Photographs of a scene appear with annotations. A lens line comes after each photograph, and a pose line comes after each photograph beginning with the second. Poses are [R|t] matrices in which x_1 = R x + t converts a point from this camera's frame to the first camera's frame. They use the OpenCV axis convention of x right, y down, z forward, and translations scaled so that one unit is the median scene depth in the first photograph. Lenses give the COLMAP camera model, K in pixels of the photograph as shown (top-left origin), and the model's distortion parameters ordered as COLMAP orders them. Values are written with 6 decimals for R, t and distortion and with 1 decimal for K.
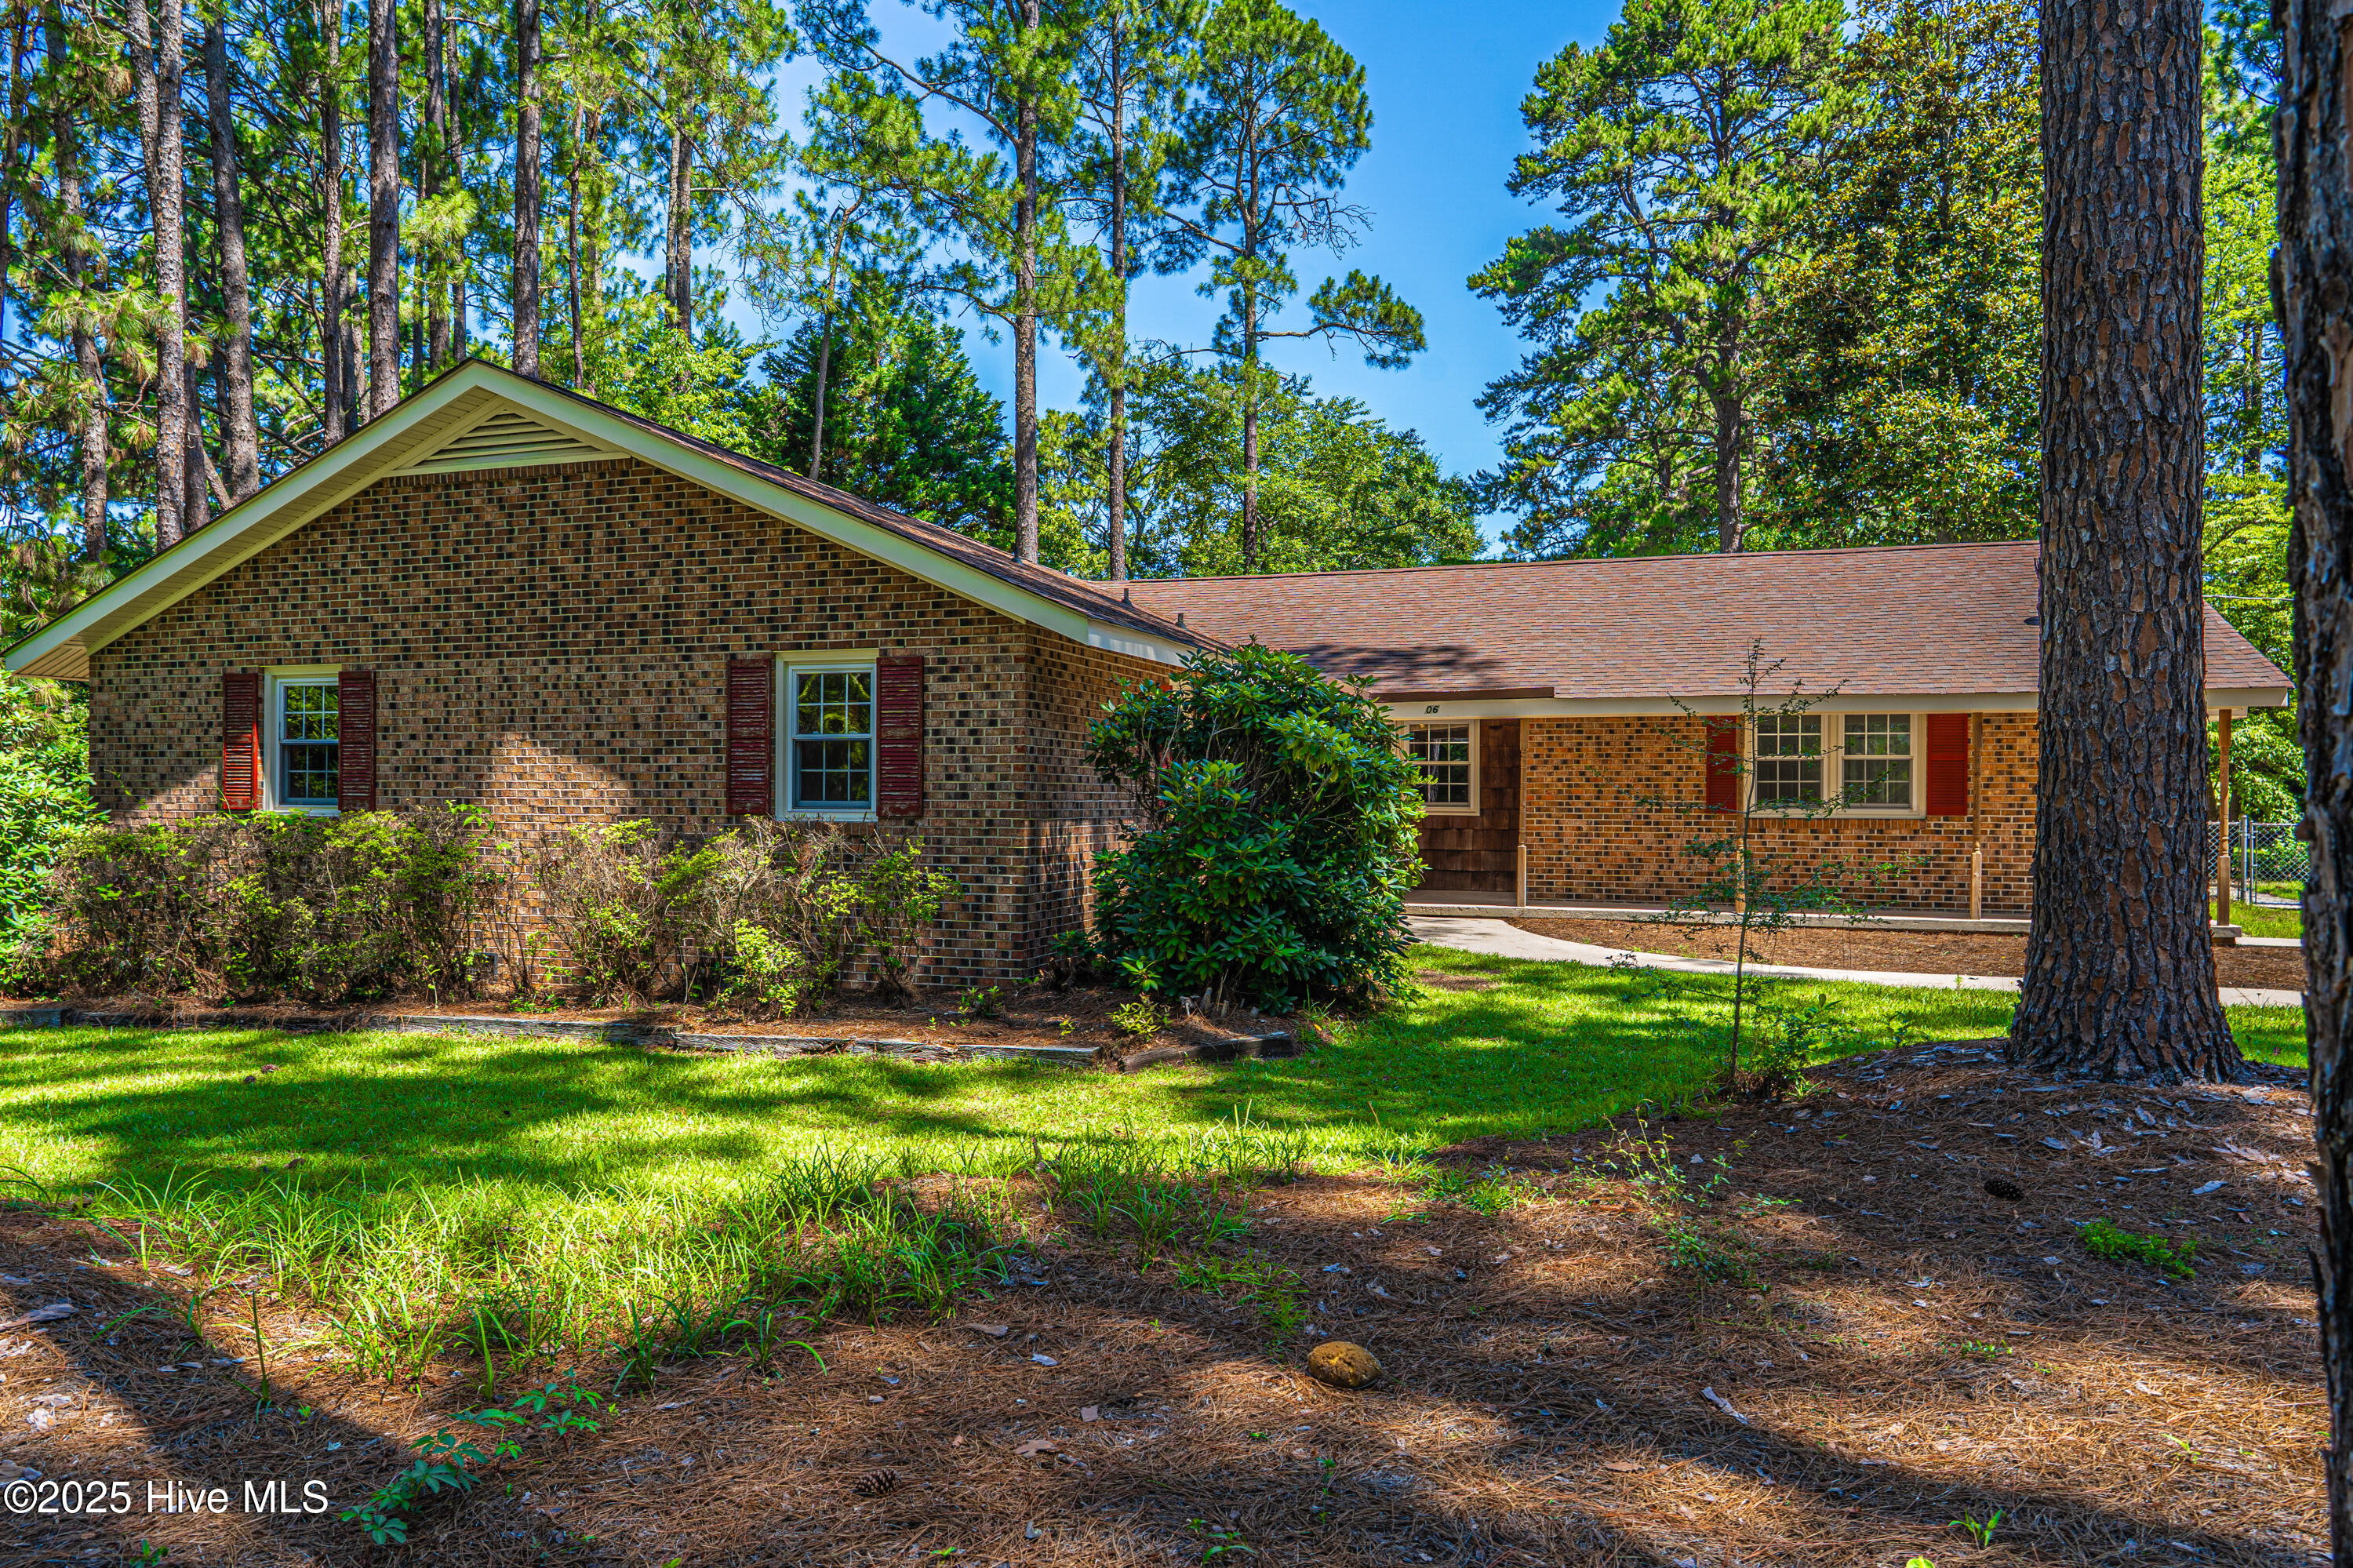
lens RADIAL K [[1567.9, 0, 1161.1], [0, 1567.9, 788.1], [0, 0, 1]] dist [-0.005712, 0.006121]
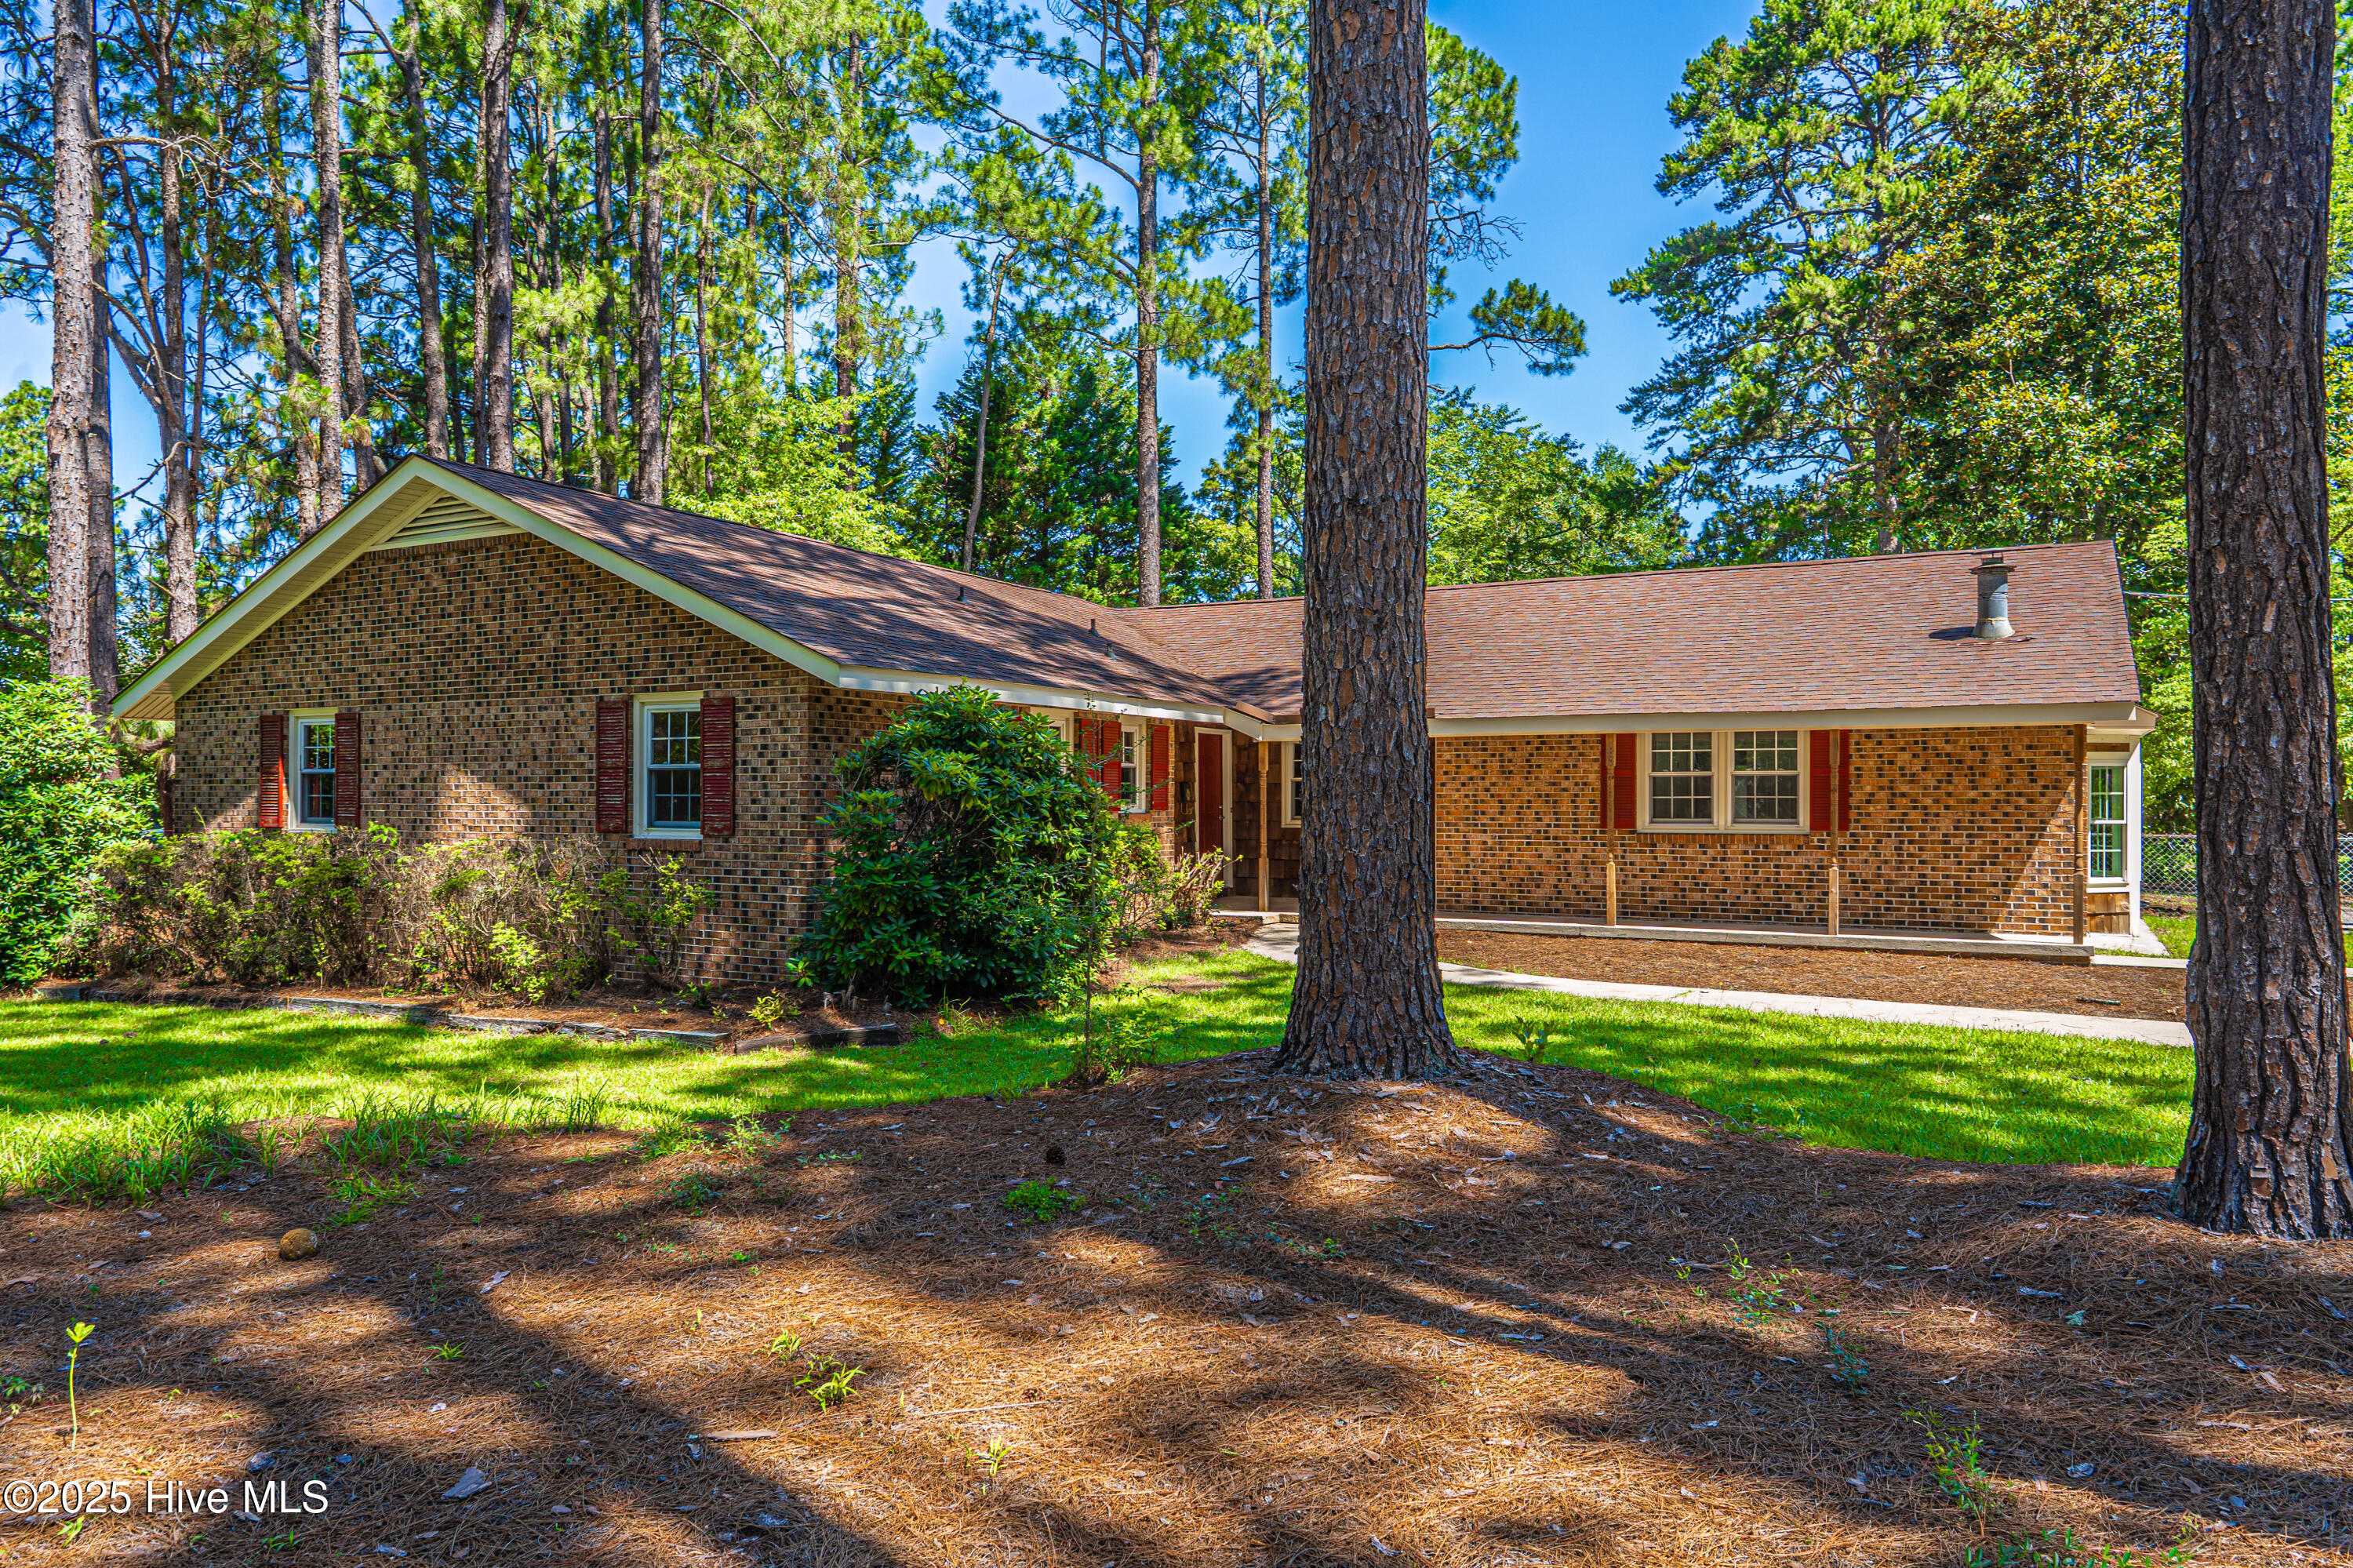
lens RADIAL K [[1560.3, 0, 1176.5], [0, 1560.3, 784.0], [0, 0, 1]] dist [-0.000115, -0.001703]
pose [[0.984123, -0.005005, -0.177415, 0.136949], [0.003964, 0.999973, -0.006218, -0.004102], [0.177441, 0.005416, 0.984117, -0.029100]]
